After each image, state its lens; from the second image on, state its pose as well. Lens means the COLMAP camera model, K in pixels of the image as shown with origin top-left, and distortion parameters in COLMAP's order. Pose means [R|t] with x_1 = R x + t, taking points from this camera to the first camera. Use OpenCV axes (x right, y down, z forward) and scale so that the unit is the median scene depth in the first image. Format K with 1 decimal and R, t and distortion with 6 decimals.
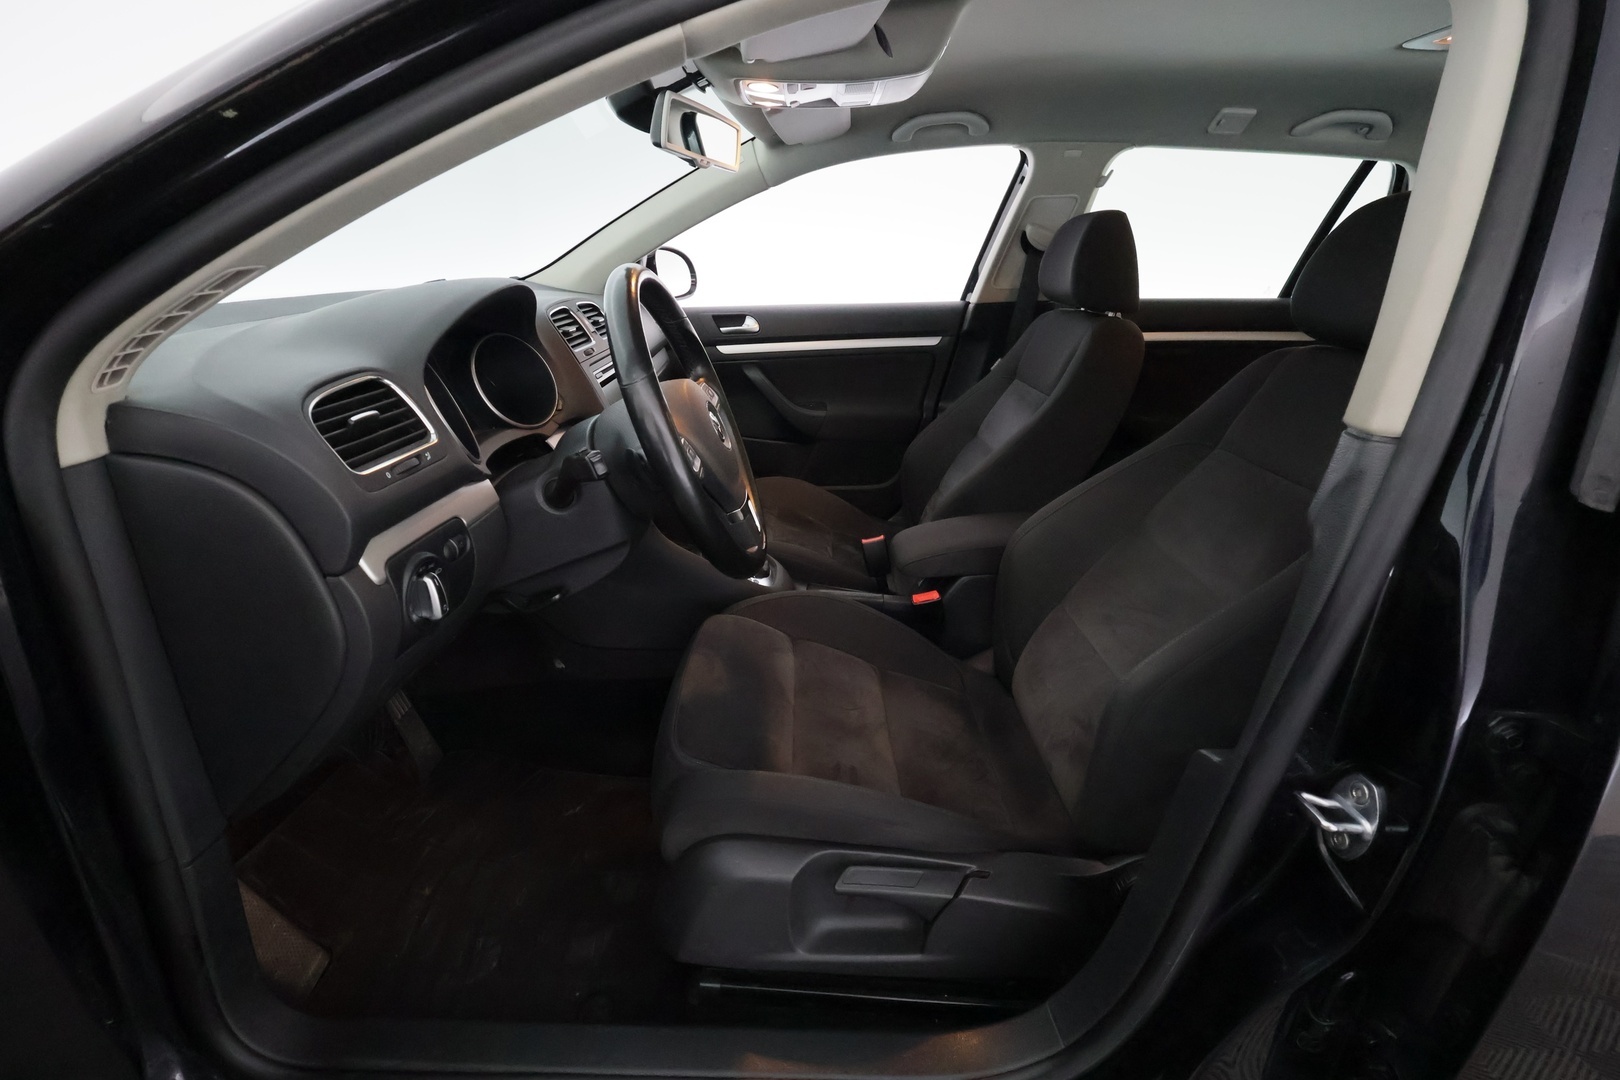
lens RADIAL K [[748.4, 0, 810.0], [0, 748.4, 540.0], [0, 0, 1]] dist [-0.000298, 0.000940]
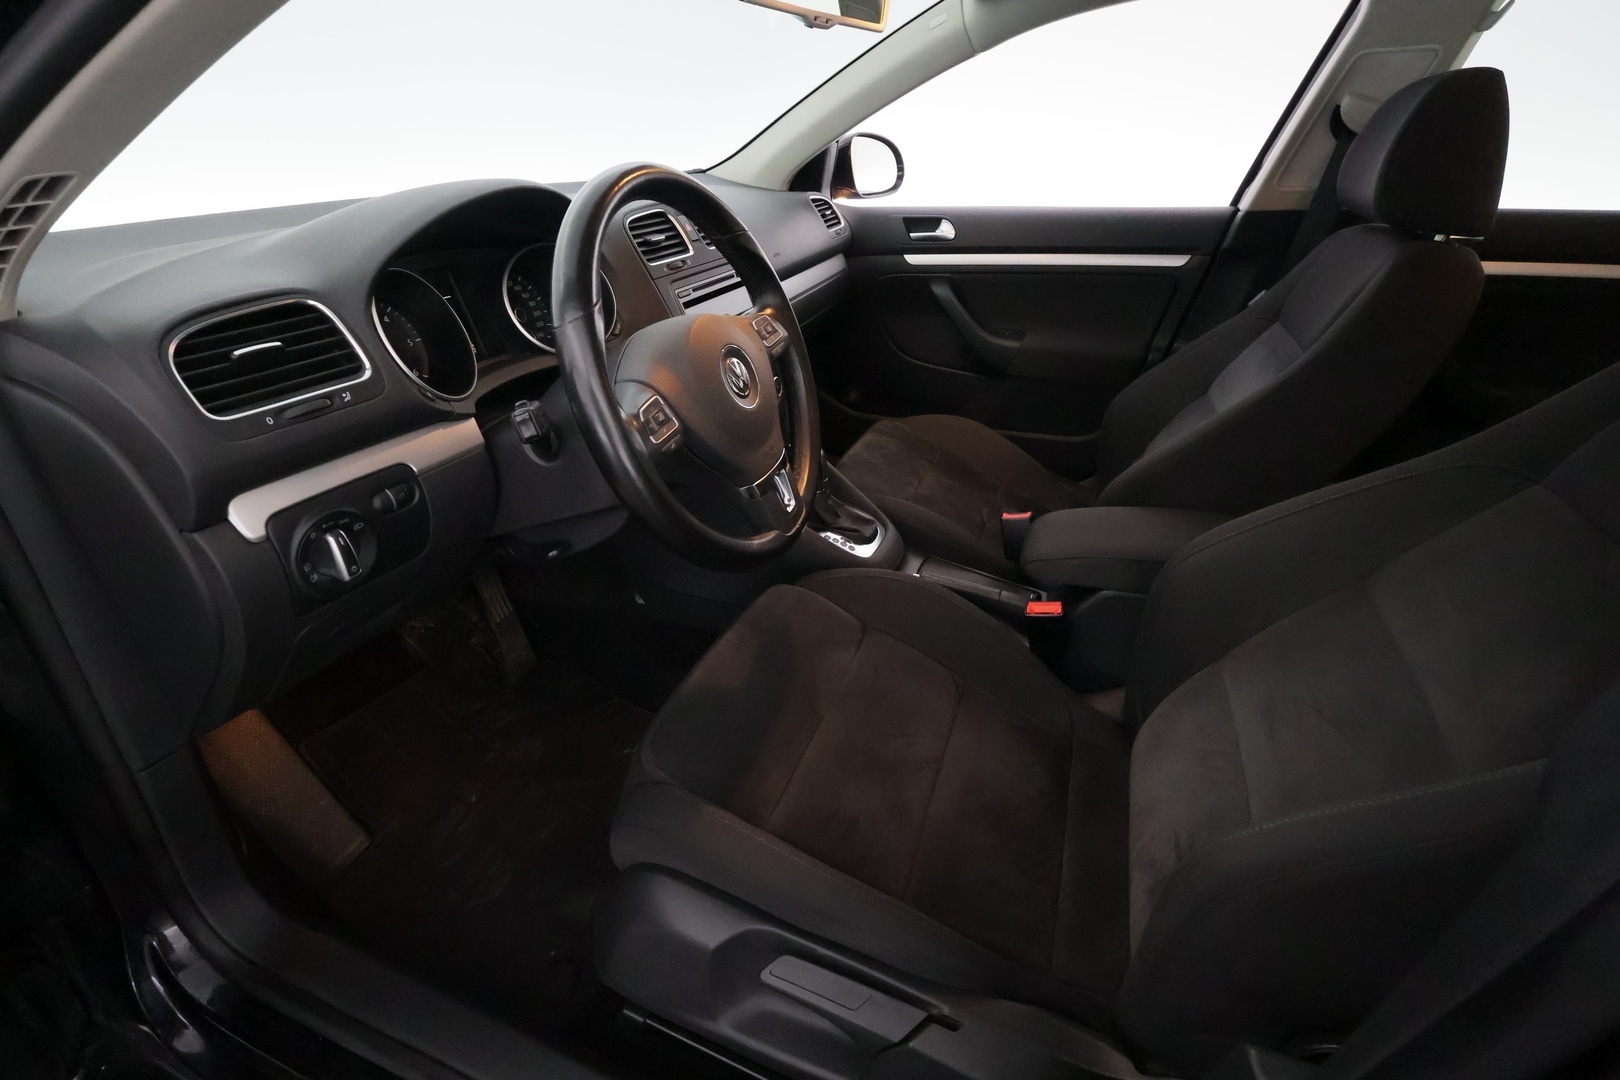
lens RADIAL K [[748.4, 0, 810.0], [0, 748.4, 540.0], [0, 0, 1]] dist [-0.000298, 0.000940]
pose [[0.931281, 0.167158, -0.323689, 0.166225], [-0.124295, 0.980995, 0.148992, -0.078936], [0.342443, -0.098520, 0.934359, 0.189994]]
